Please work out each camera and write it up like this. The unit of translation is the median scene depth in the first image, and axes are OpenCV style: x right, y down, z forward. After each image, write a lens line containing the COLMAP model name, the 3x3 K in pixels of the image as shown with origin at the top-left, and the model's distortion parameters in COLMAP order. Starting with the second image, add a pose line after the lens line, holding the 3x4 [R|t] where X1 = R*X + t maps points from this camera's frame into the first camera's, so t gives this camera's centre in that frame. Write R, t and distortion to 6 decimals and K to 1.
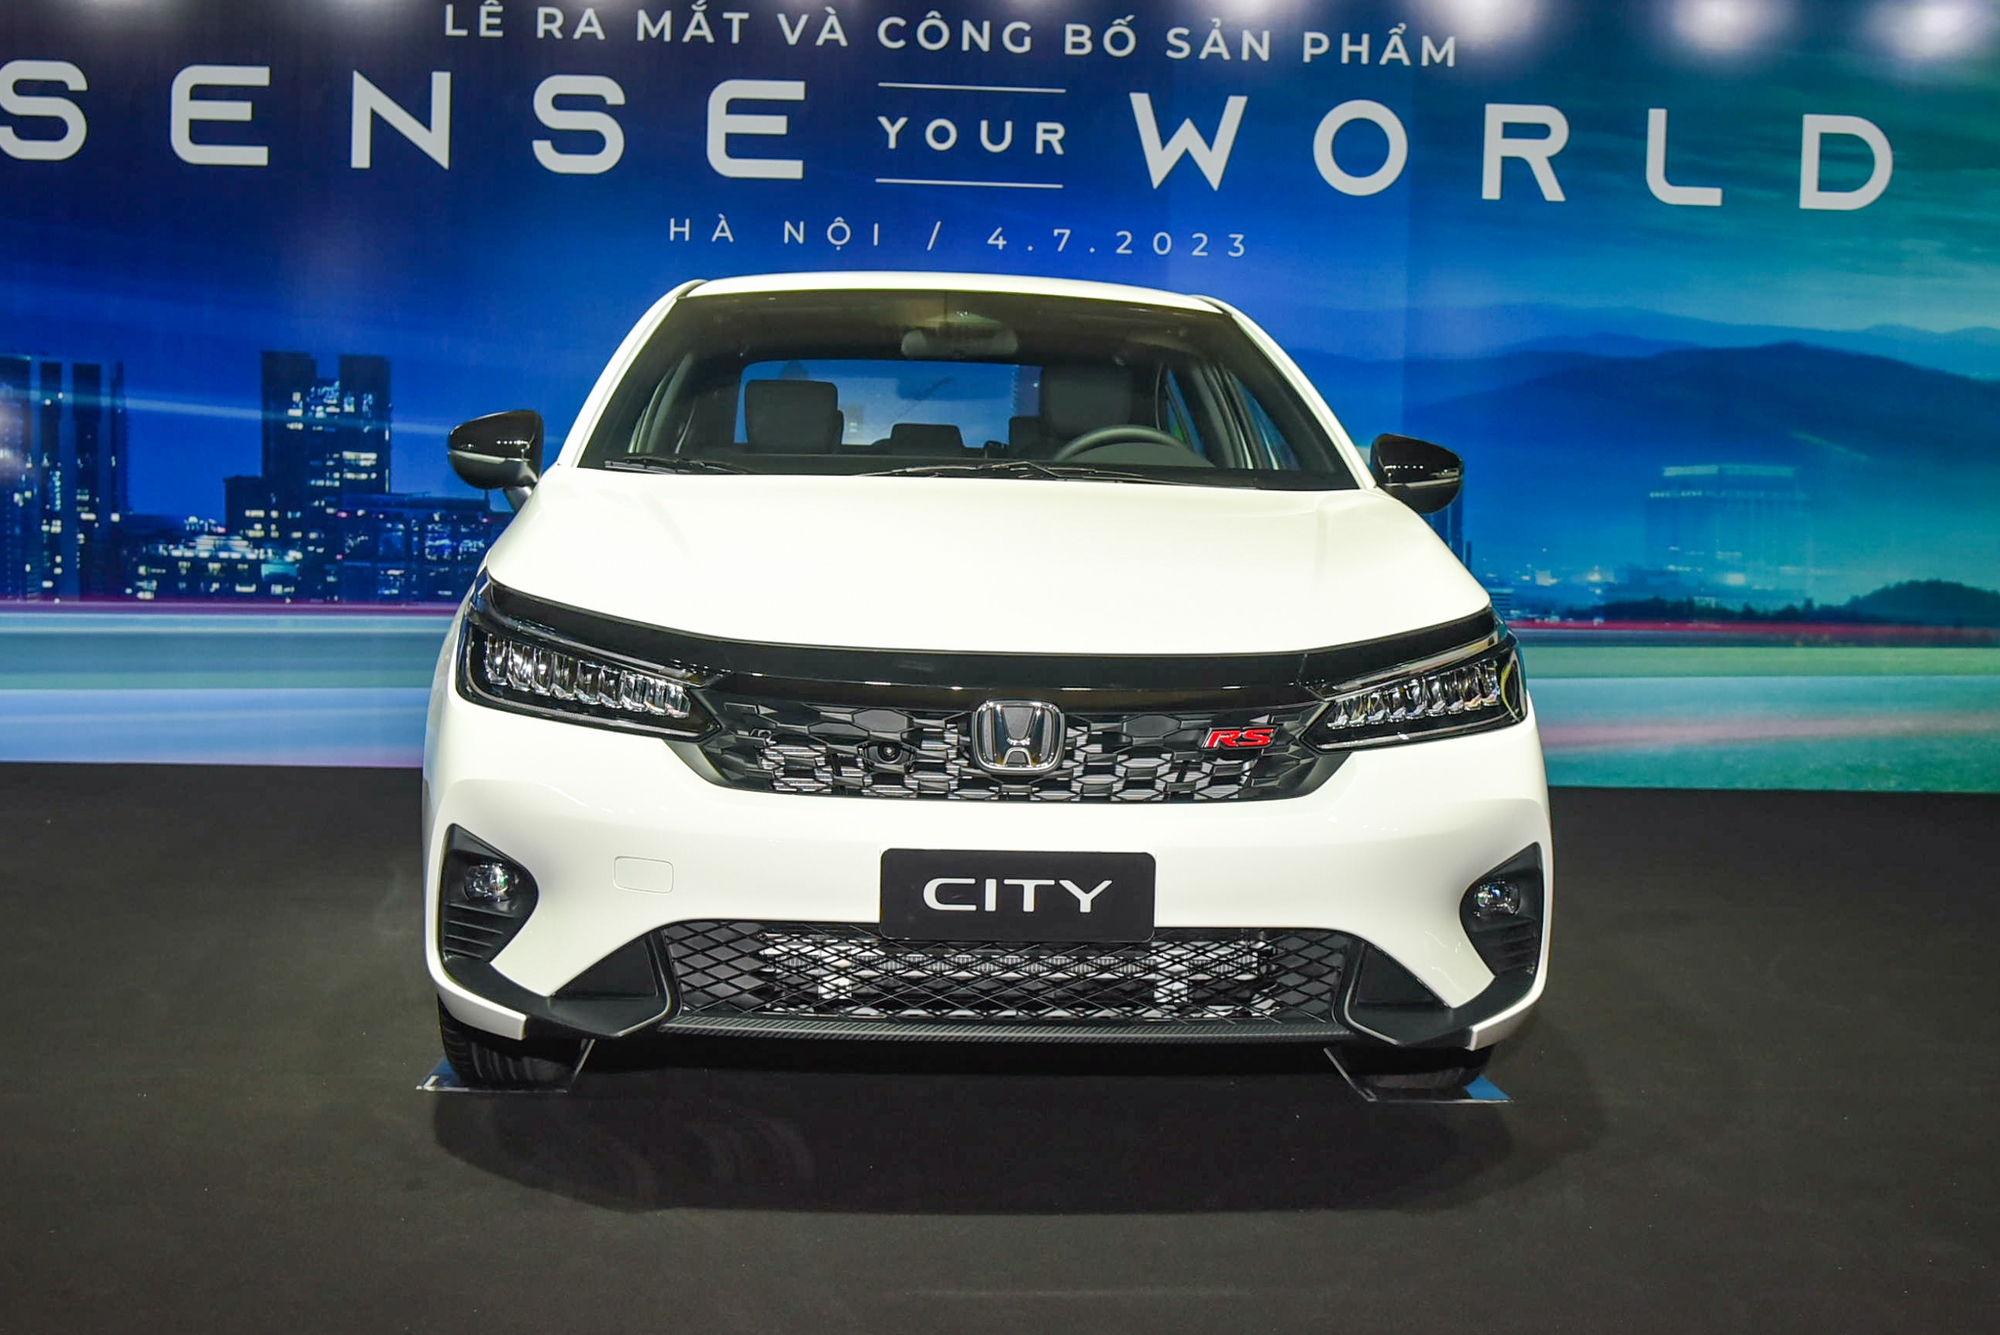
lens RADIAL K [[2219.5, 0, 1000.3], [0, 2219.5, 668.7], [0, 0, 1]] dist [-0.039812, 0.000000]
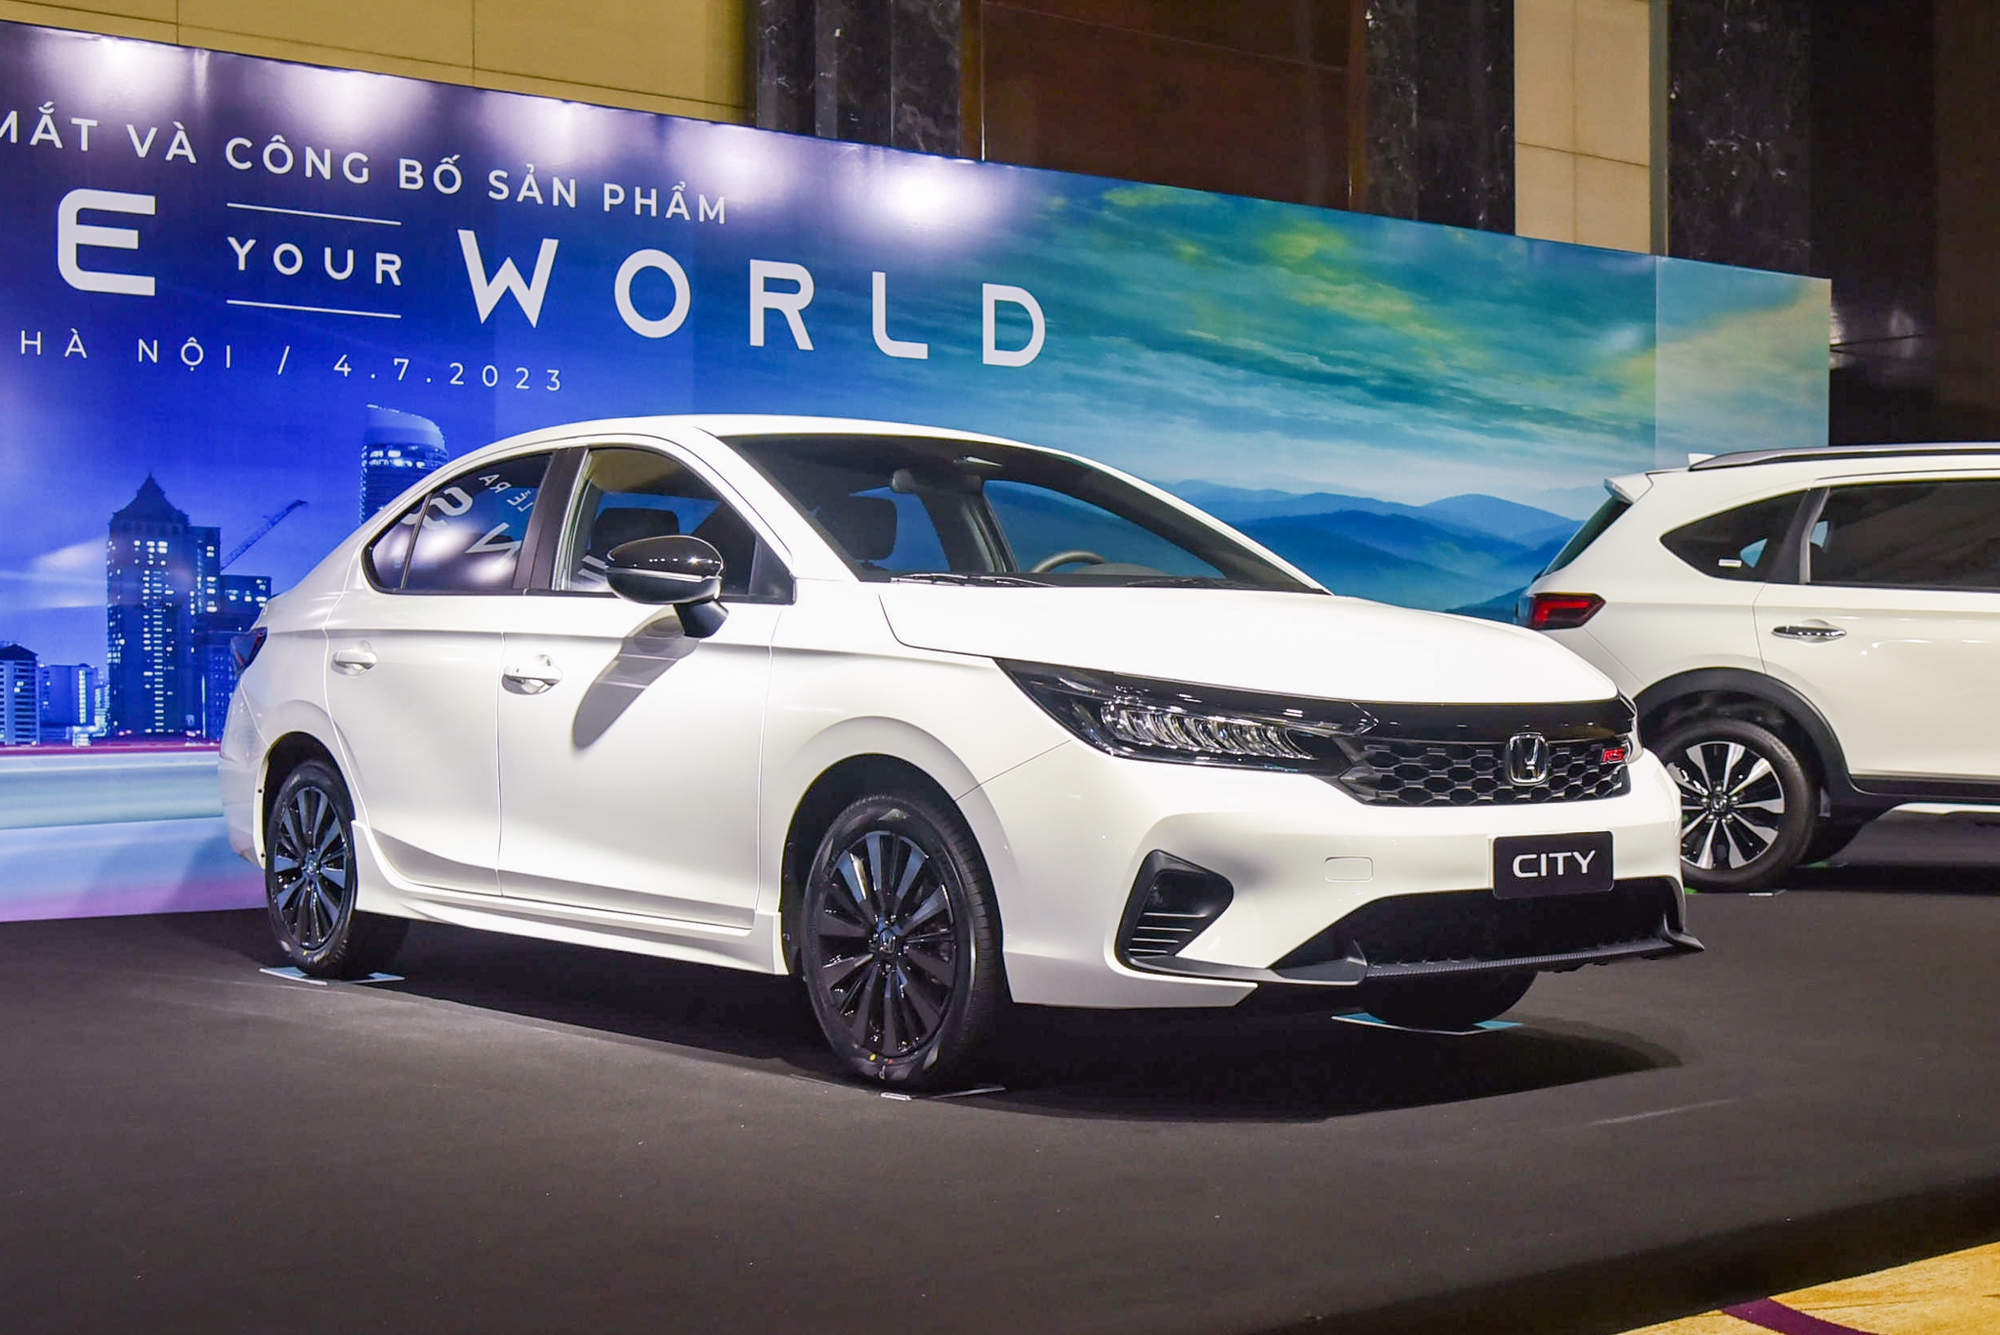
lens RADIAL K [[2336.2, 0, 1000.7], [0, 2336.2, 665.1], [0, 0, 1]] dist [-0.019344, 0.000000]
pose [[0.853329, -0.024053, 0.520818, -0.298653], [0.055570, 0.997441, -0.044983, 0.004756], [-0.518404, 0.067327, 0.852482, -0.042343]]
